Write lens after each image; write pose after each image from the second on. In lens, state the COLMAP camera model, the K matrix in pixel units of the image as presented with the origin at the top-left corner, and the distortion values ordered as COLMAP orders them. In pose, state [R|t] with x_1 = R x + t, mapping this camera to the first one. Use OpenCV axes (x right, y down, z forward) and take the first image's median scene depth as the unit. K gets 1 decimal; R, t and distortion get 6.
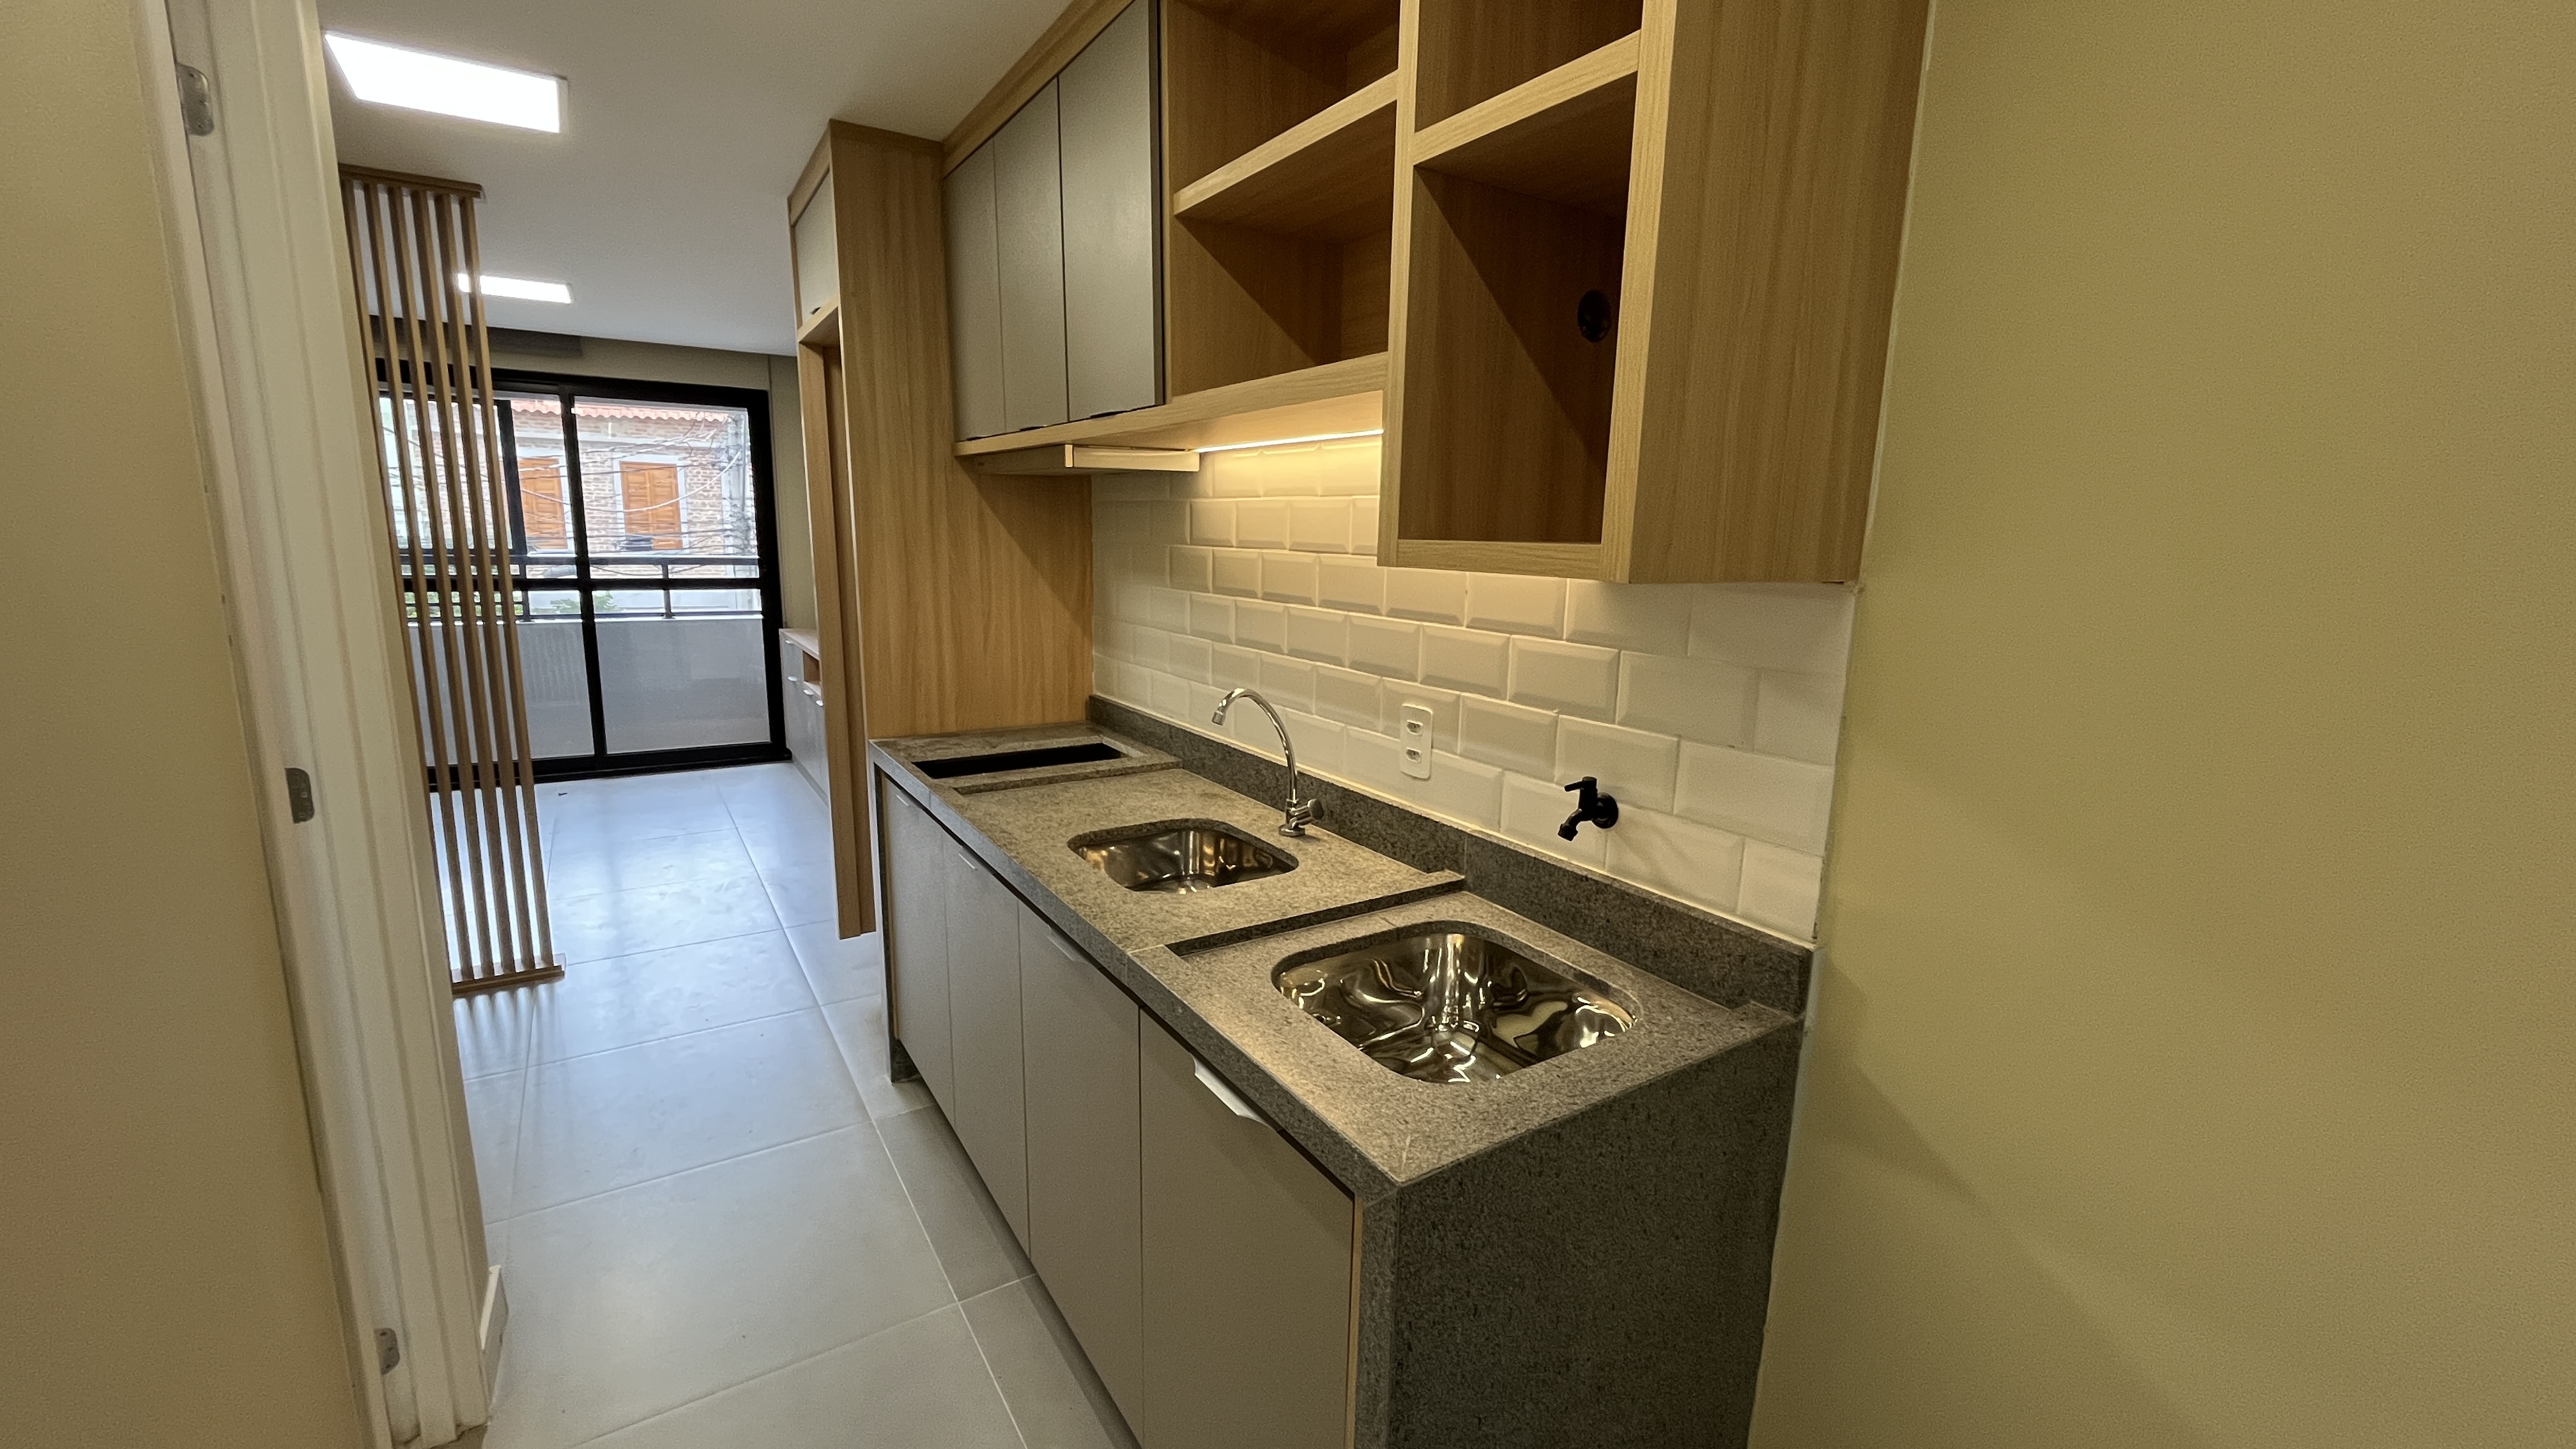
lens RADIAL K [[1052.9, 0, 1286.1], [0, 1052.9, 722.3], [0, 0, 1]] dist [-0.001875, 0.000037]
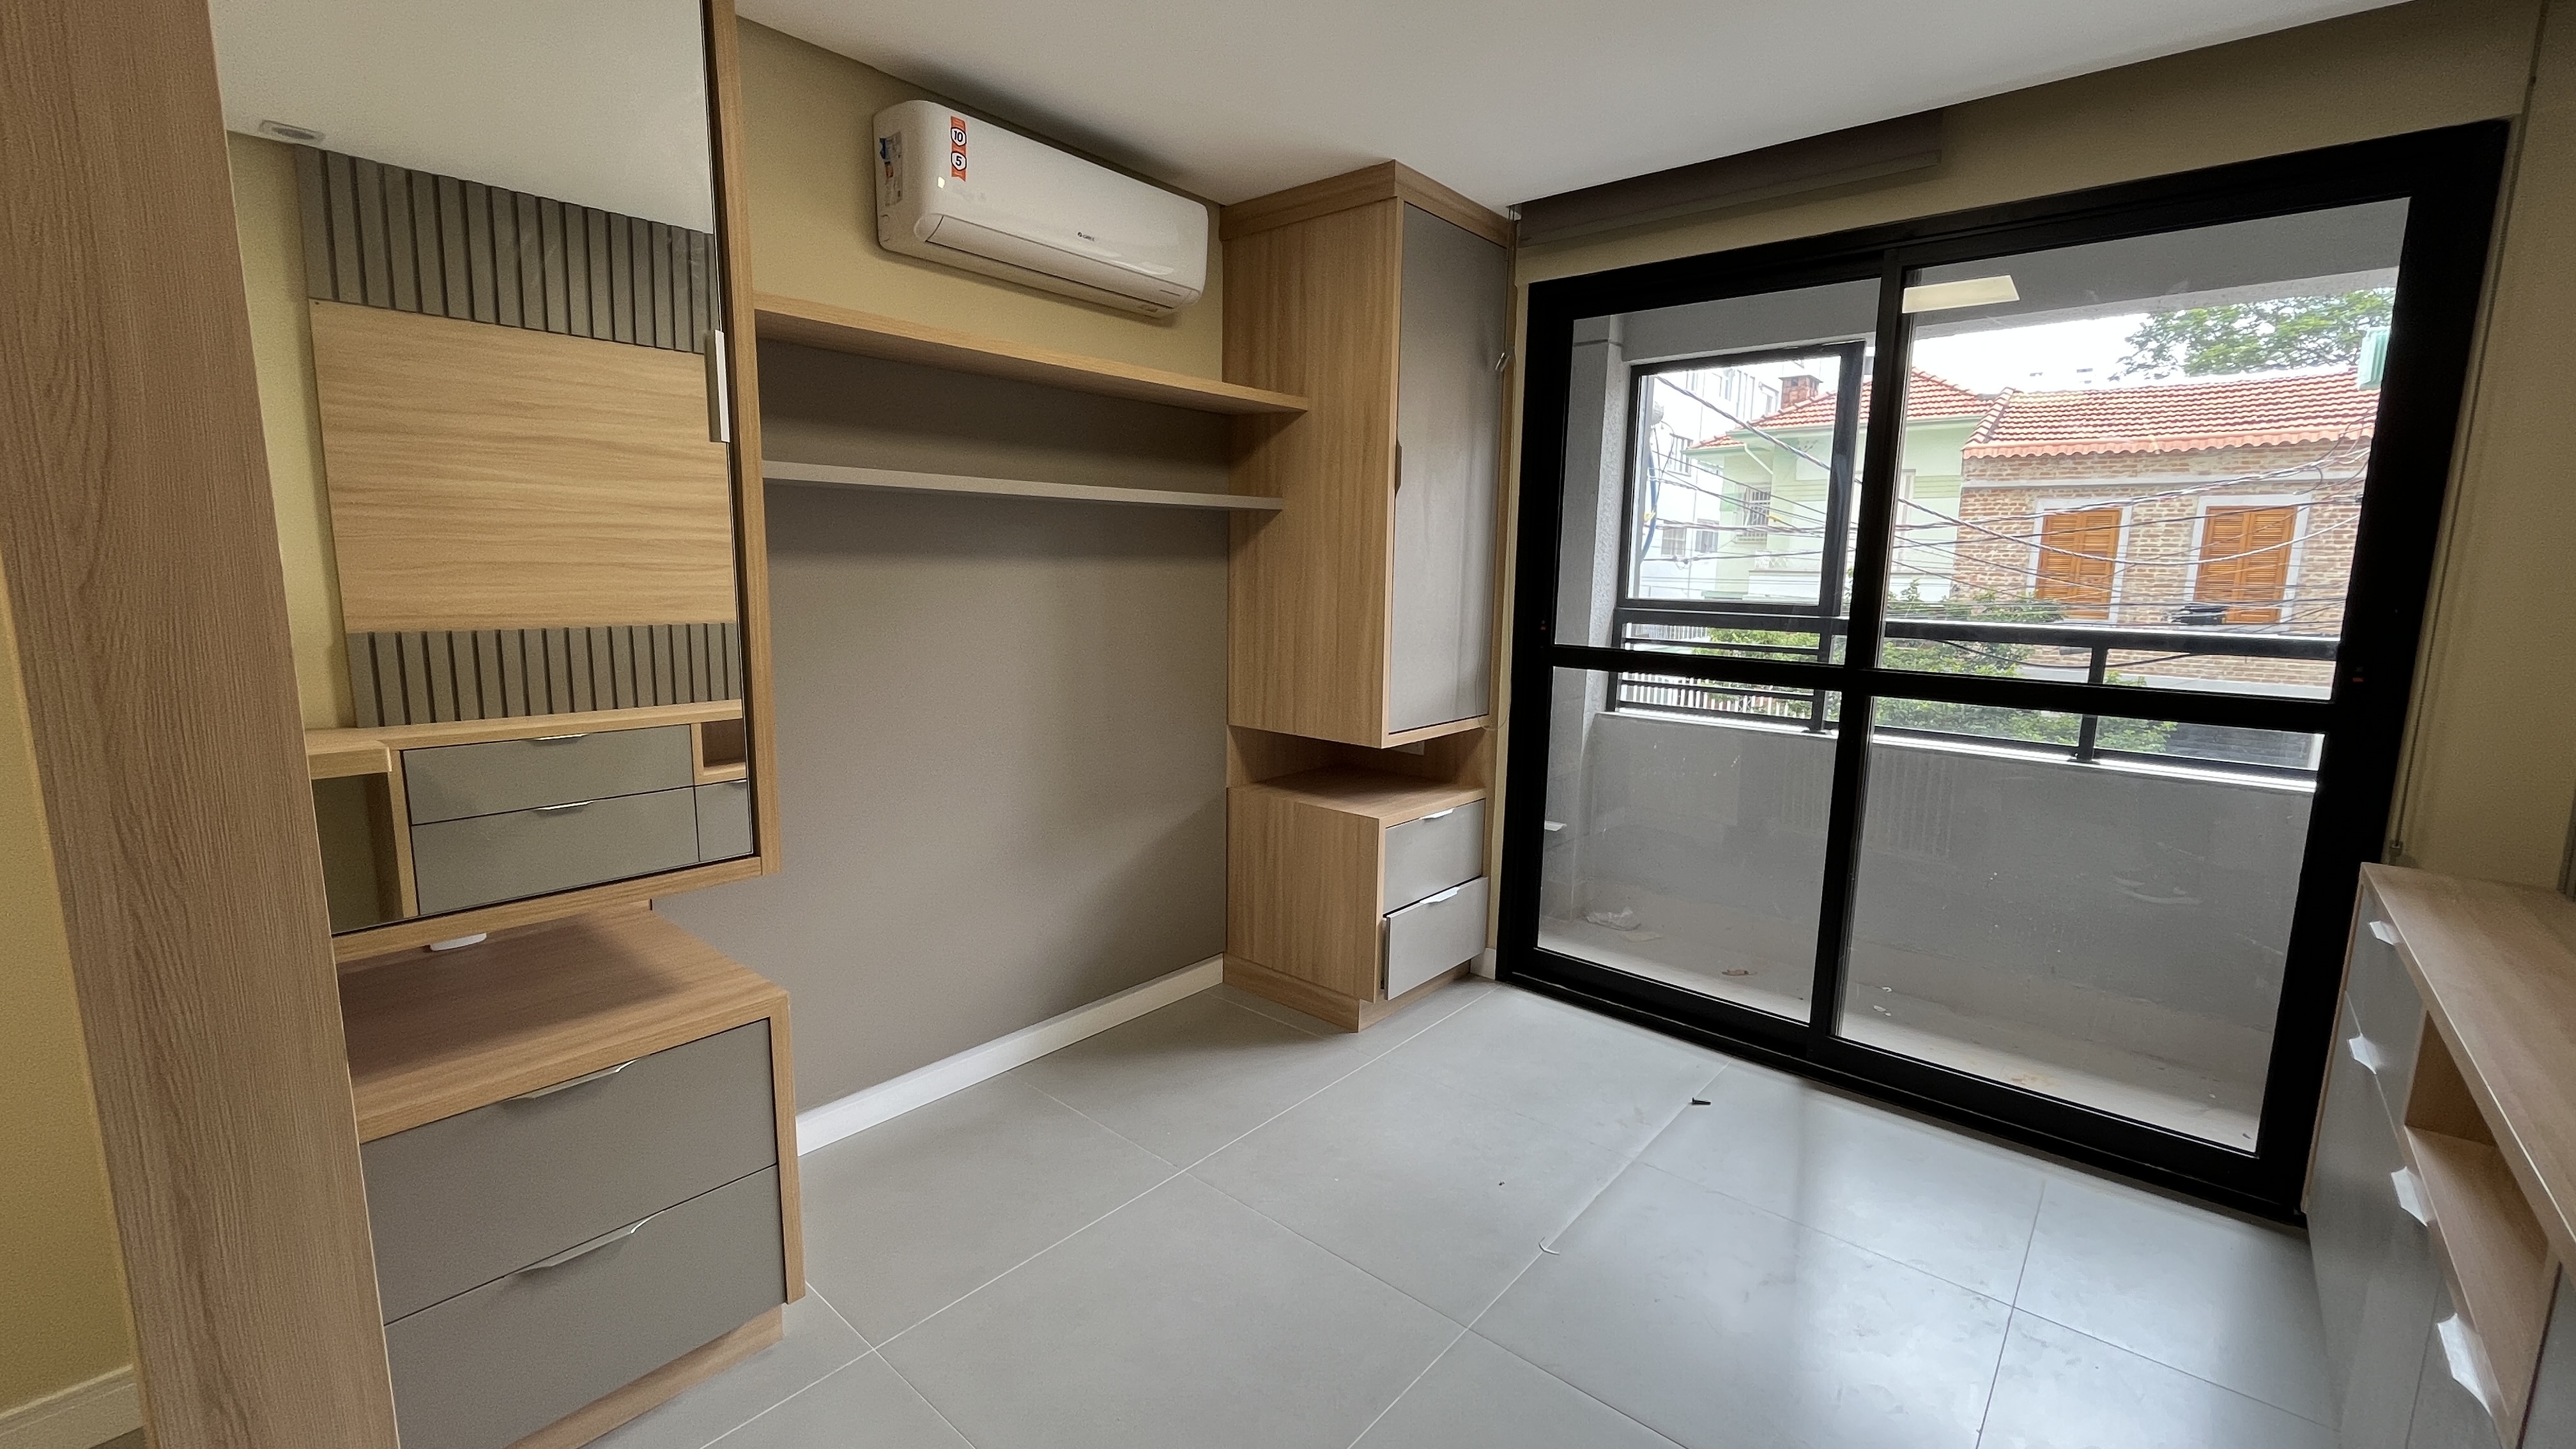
lens RADIAL K [[1052.9, 0, 1286.1], [0, 1052.9, 722.3], [0, 0, 1]] dist [-0.001875, 0.000037]
pose [[0.281267, 0.125420, -0.951398, -0.740152], [-0.187379, 0.979517, 0.073731, -0.253772], [0.941158, 0.157534, 0.299007, 1.588220]]
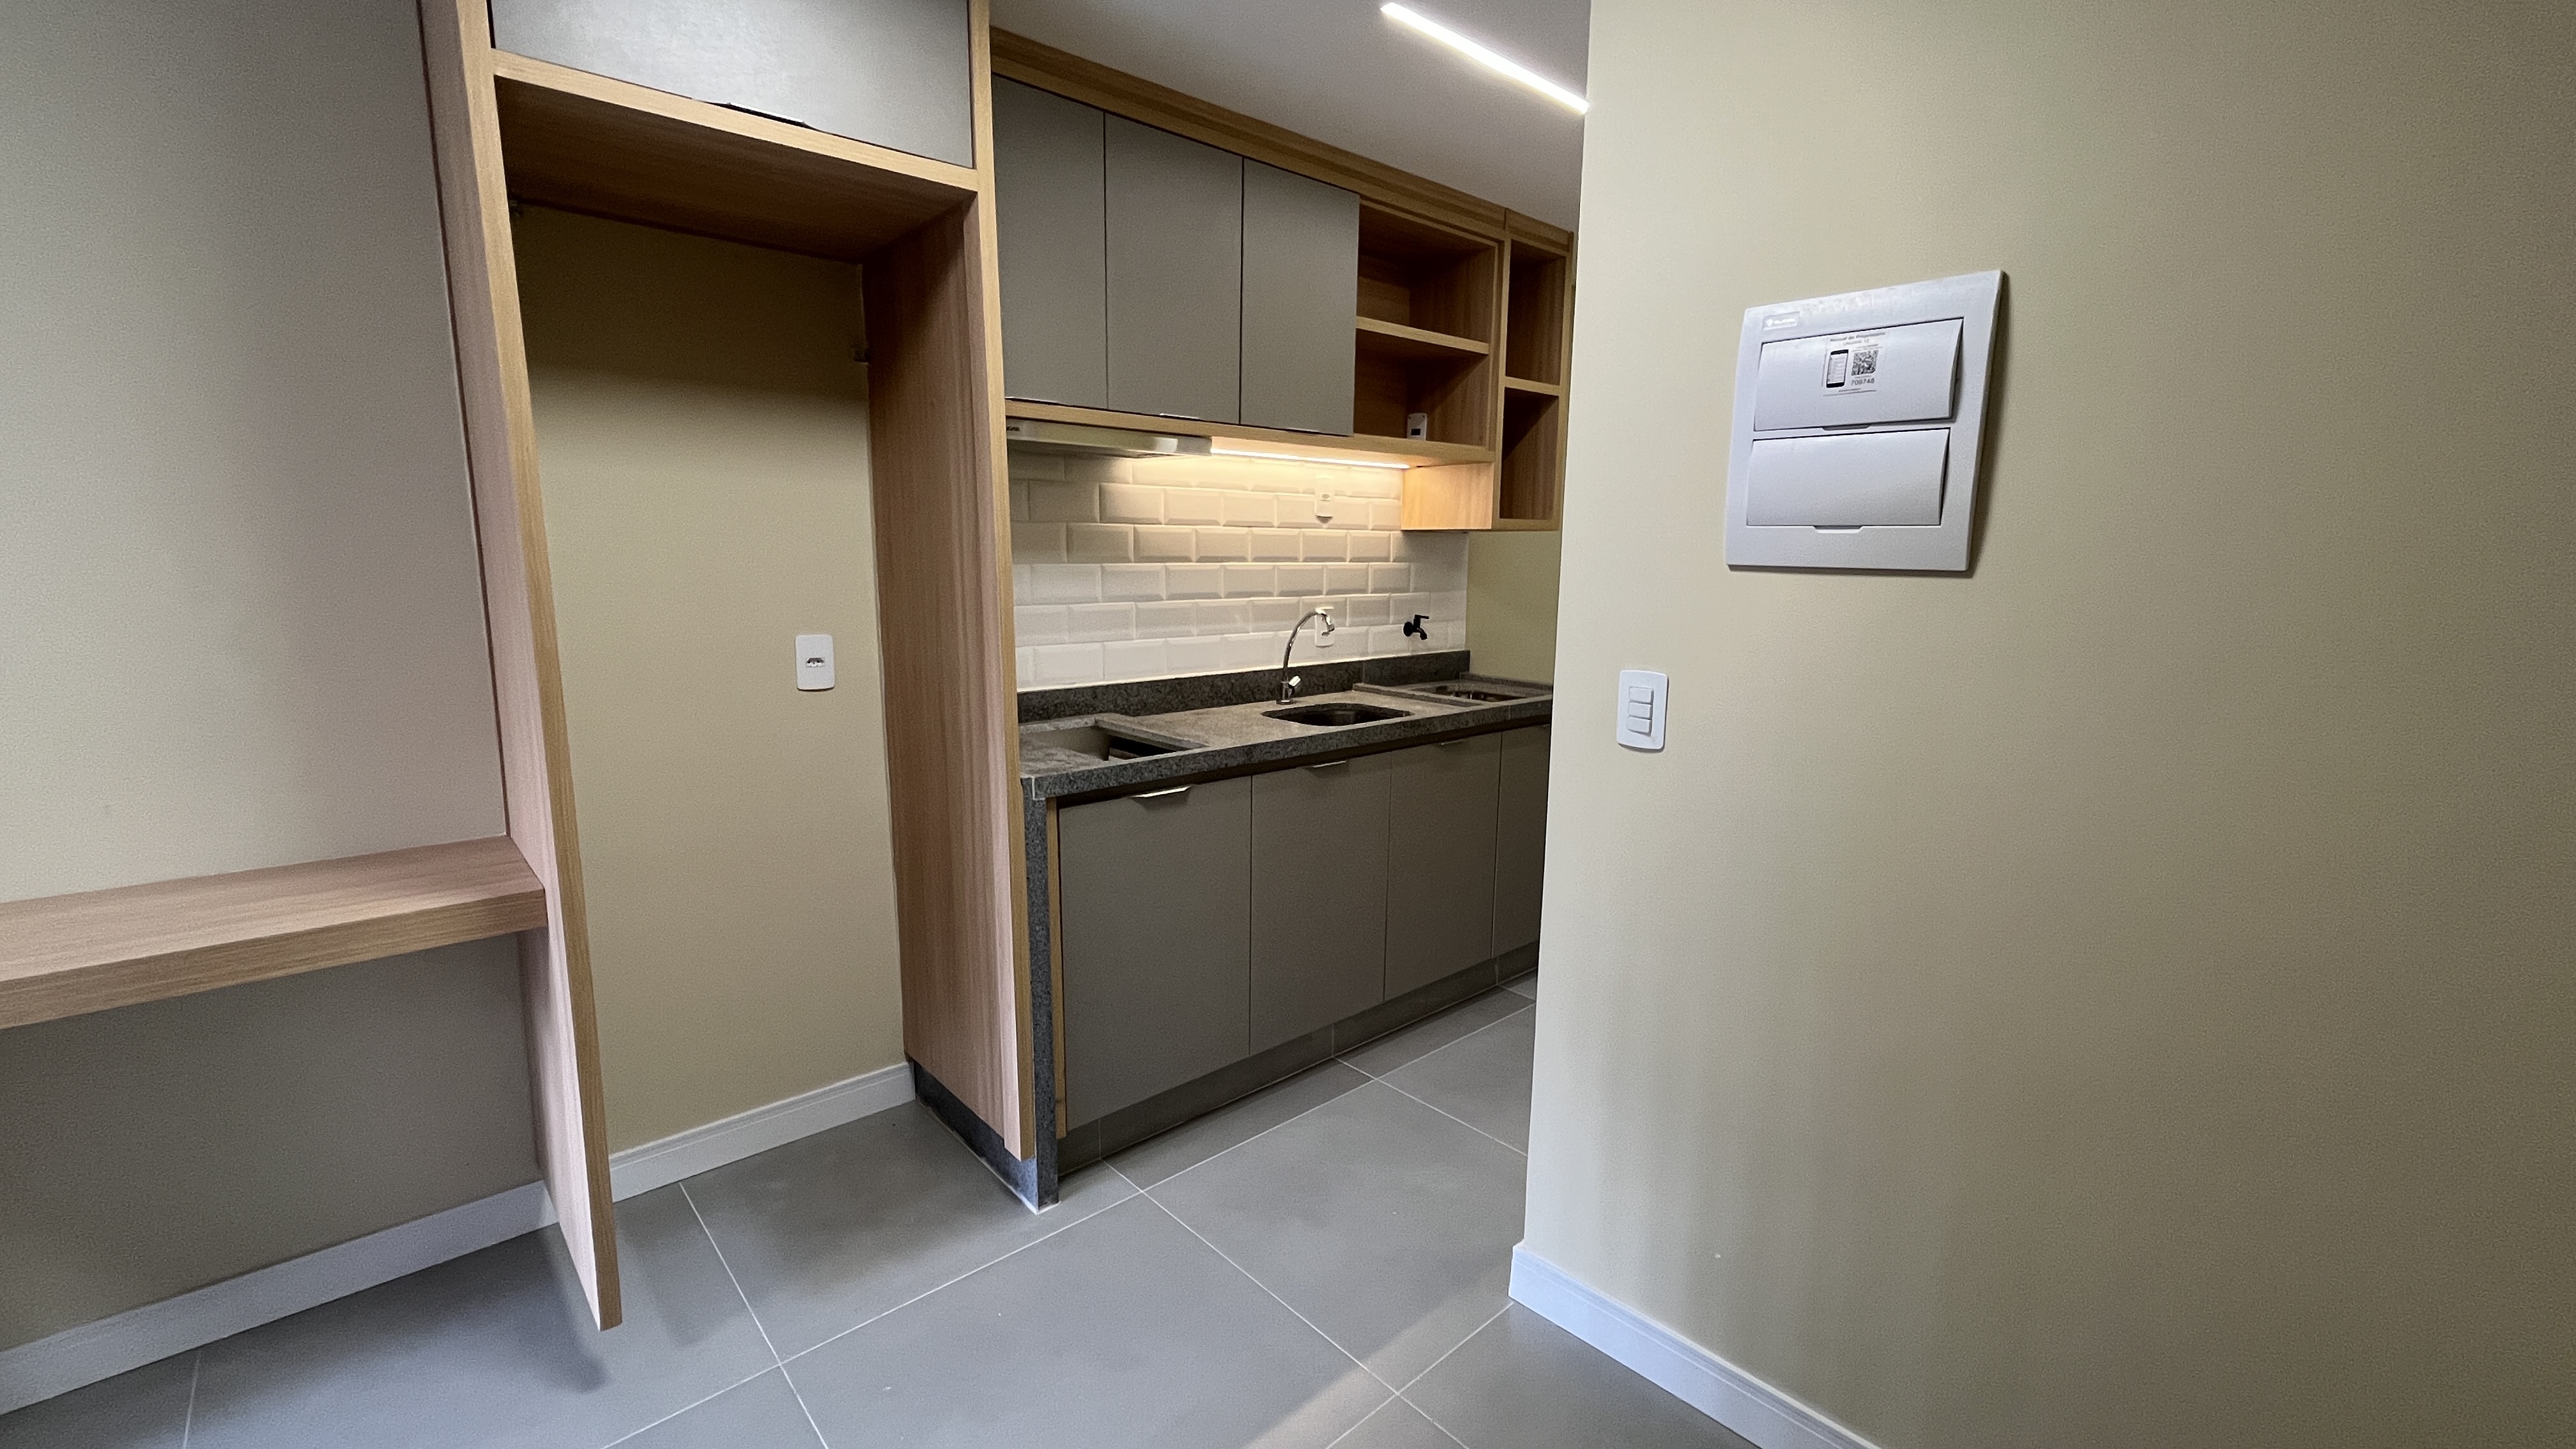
lens RADIAL K [[1052.9, 0, 1286.1], [0, 1052.9, 722.3], [0, 0, 1]] dist [-0.001875, 0.000037]
pose [[-0.156952, -0.180842, 0.970908, -1.359864], [0.172465, 0.962967, 0.207242, -0.173248], [-0.972431, 0.199975, -0.119951, 1.050664]]
